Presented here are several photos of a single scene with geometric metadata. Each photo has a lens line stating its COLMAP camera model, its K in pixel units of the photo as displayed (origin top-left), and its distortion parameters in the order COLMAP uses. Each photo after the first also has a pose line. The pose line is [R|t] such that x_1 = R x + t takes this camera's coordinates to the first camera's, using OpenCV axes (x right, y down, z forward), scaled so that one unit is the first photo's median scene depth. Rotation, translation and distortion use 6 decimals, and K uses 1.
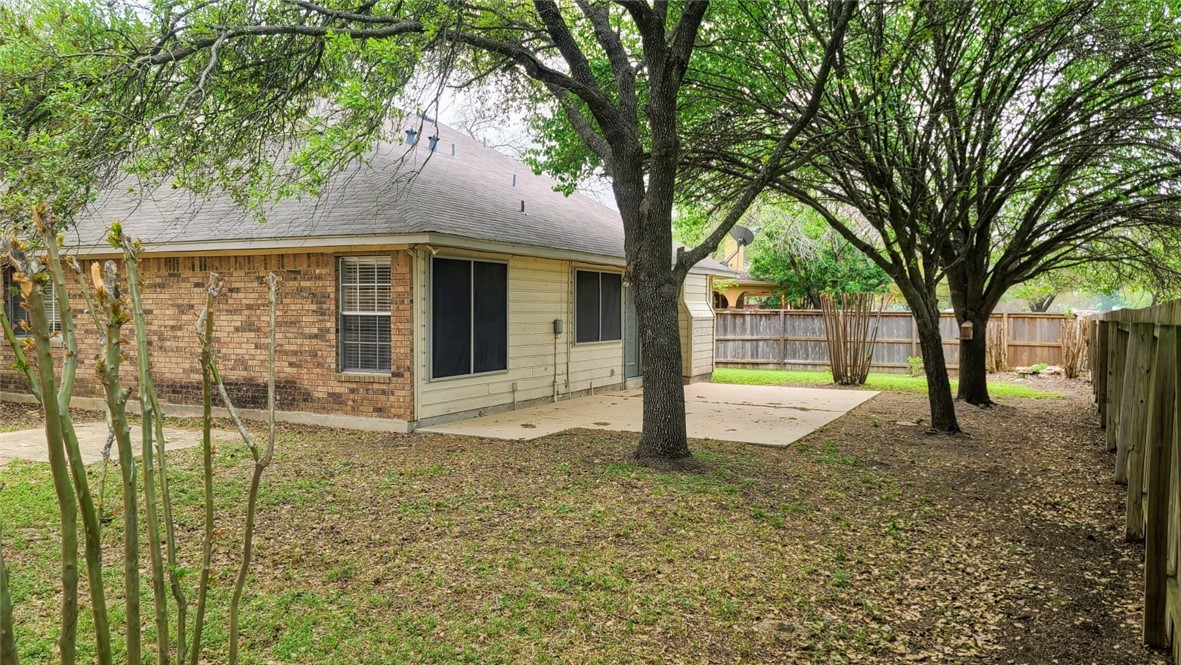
lens RADIAL K [[863.1, 0, 589.2], [0, 863.1, 333.1], [0, 0, 1]] dist [-0.004924, -0.000556]
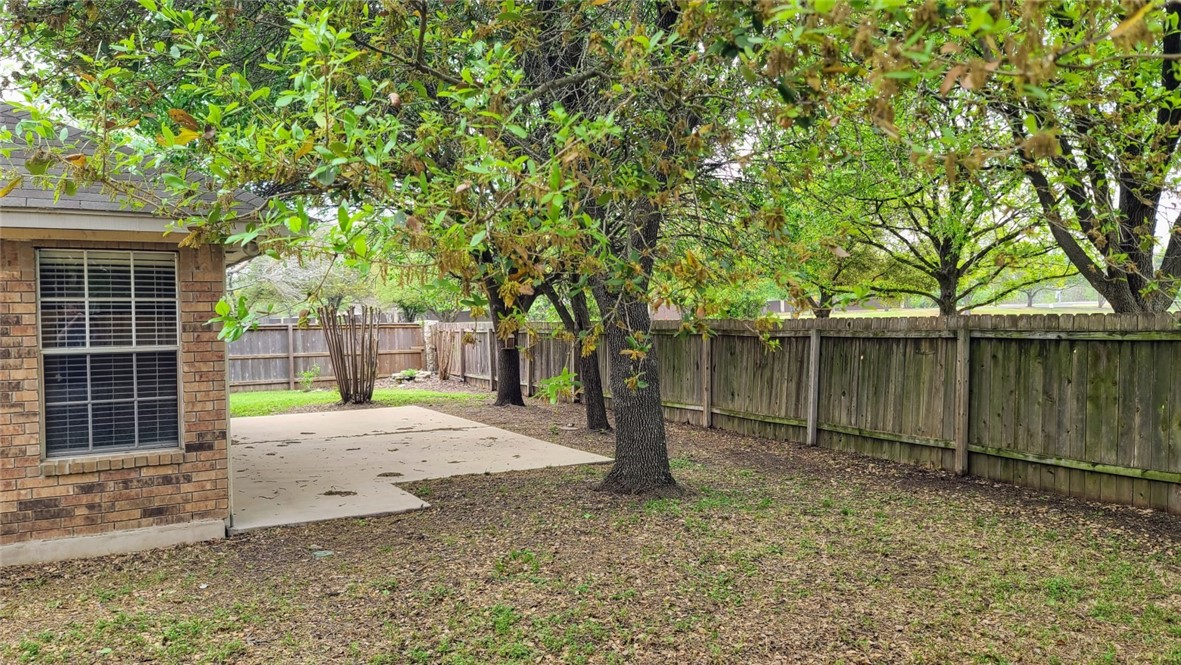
lens RADIAL K [[863.1, 0, 589.5], [0, 863.1, 333.9], [0, 0, 1]] dist [-0.004924, -0.000556]
pose [[0.563983, -0.035366, 0.825029, -0.546912], [0.045308, 0.998903, 0.011848, -0.025419], [-0.824543, 0.030698, 0.564966, 0.410863]]
